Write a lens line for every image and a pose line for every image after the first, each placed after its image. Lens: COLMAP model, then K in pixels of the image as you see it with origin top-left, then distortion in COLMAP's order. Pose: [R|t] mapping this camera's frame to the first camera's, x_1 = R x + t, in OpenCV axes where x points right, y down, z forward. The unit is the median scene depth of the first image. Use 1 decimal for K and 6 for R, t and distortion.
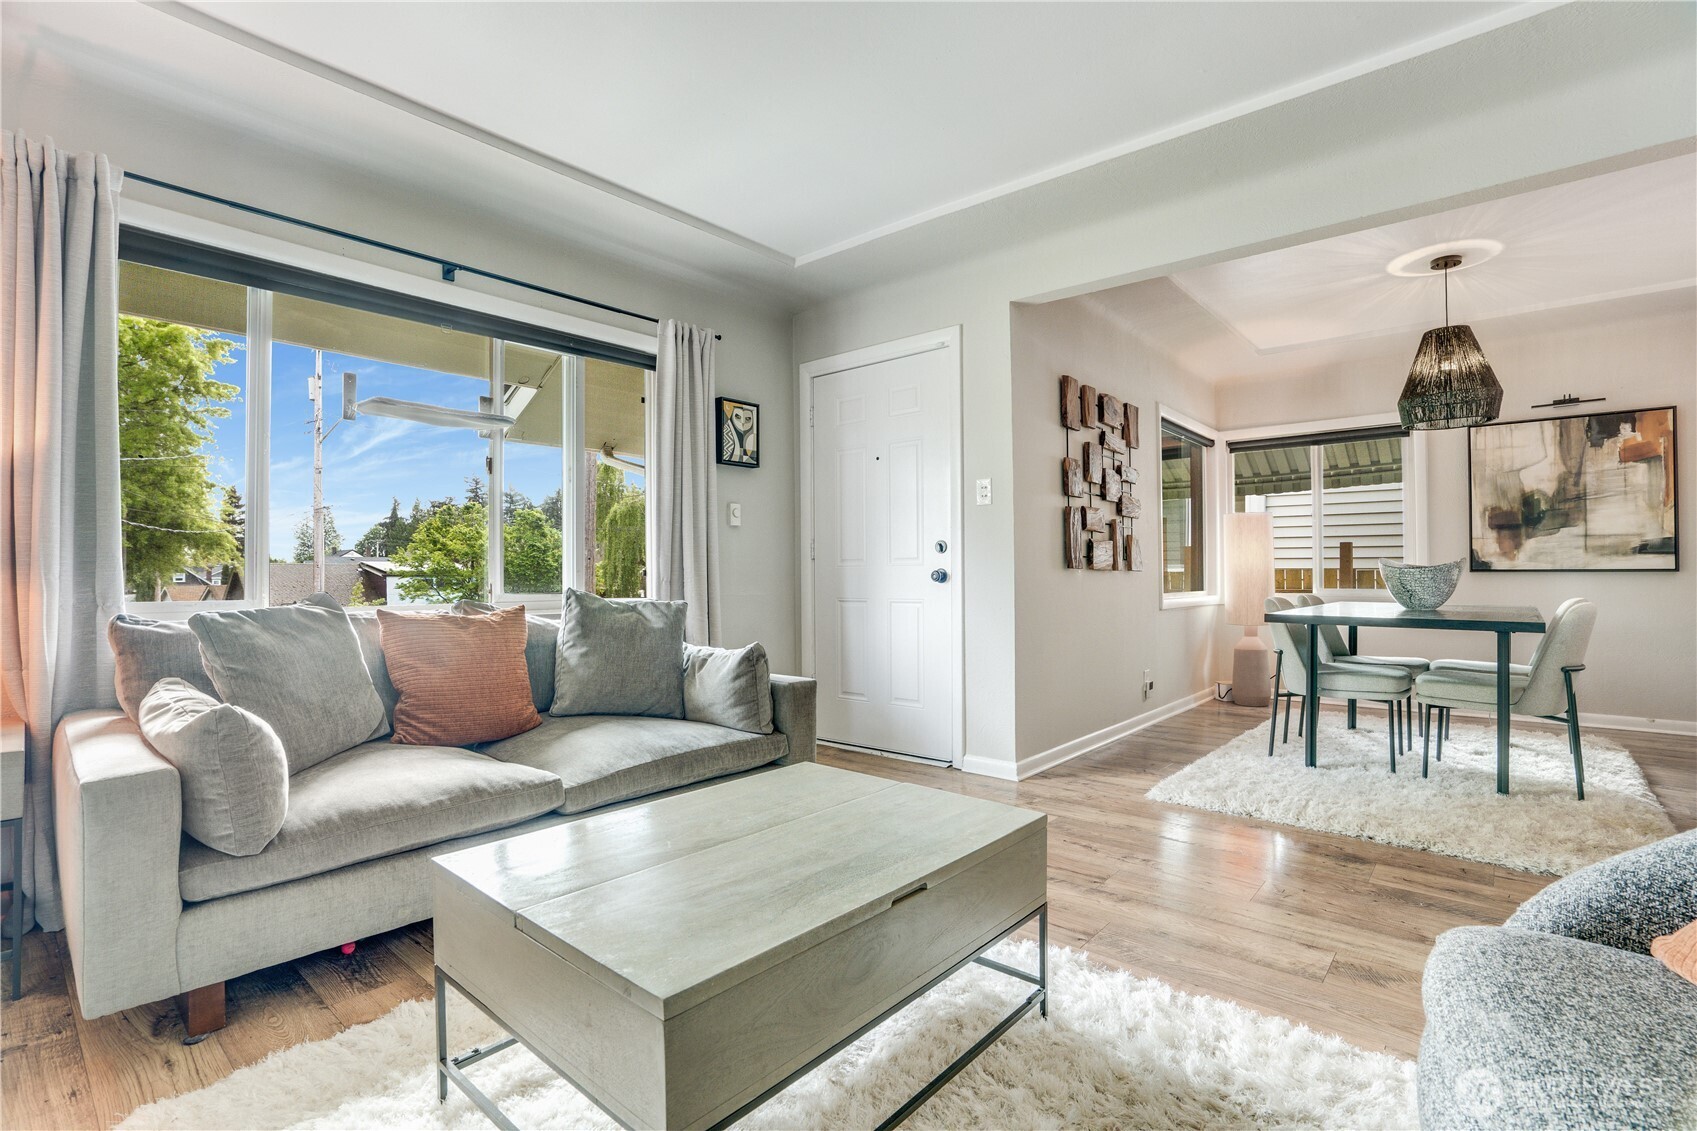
lens RADIAL K [[785.7, 0, 844.6], [0, 785.7, 567.7], [0, 0, 1]] dist [-0.051473, 0.018195]
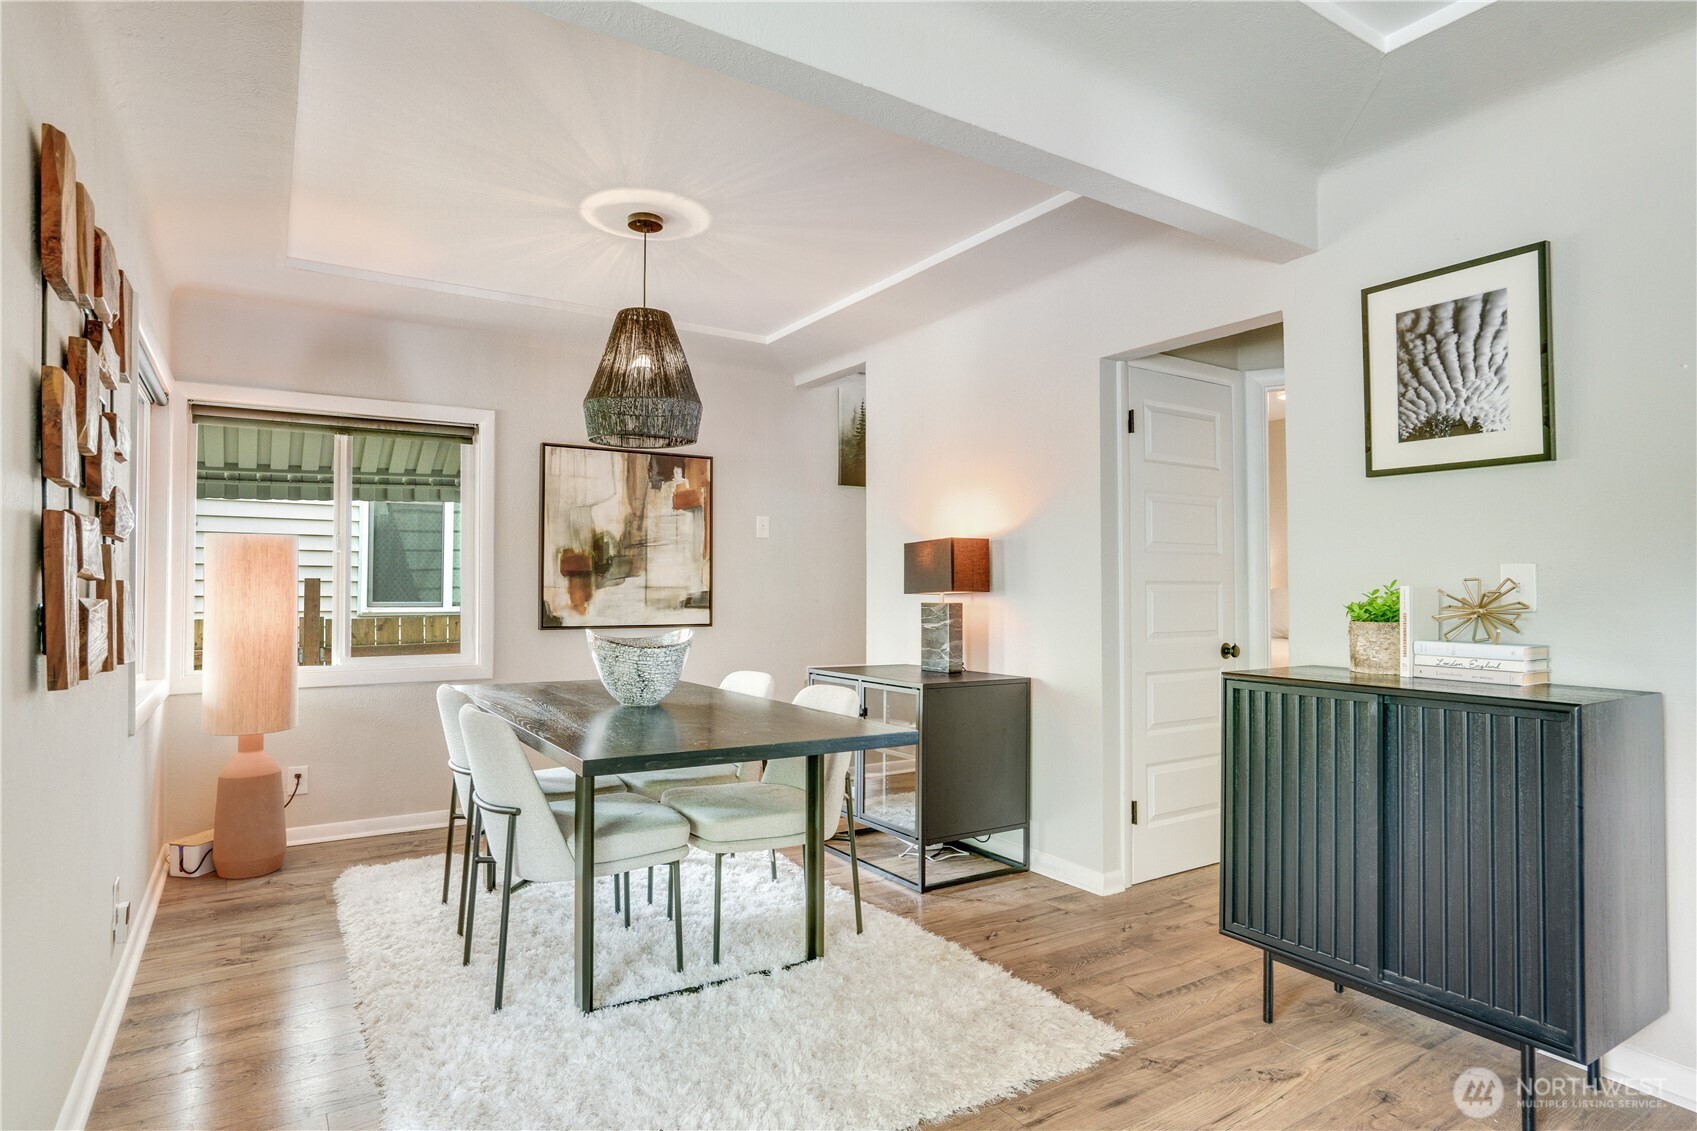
lens RADIAL K [[930.5, 0, 845.9], [0, 930.5, 564.0], [0, 0, 1]] dist [-0.022883, 0.000395]
pose [[0.287326, 0.033781, 0.957237, -0.000646], [-0.008439, 0.999428, -0.032737, -0.034942], [-0.957796, 0.001328, 0.287446, 0.454381]]
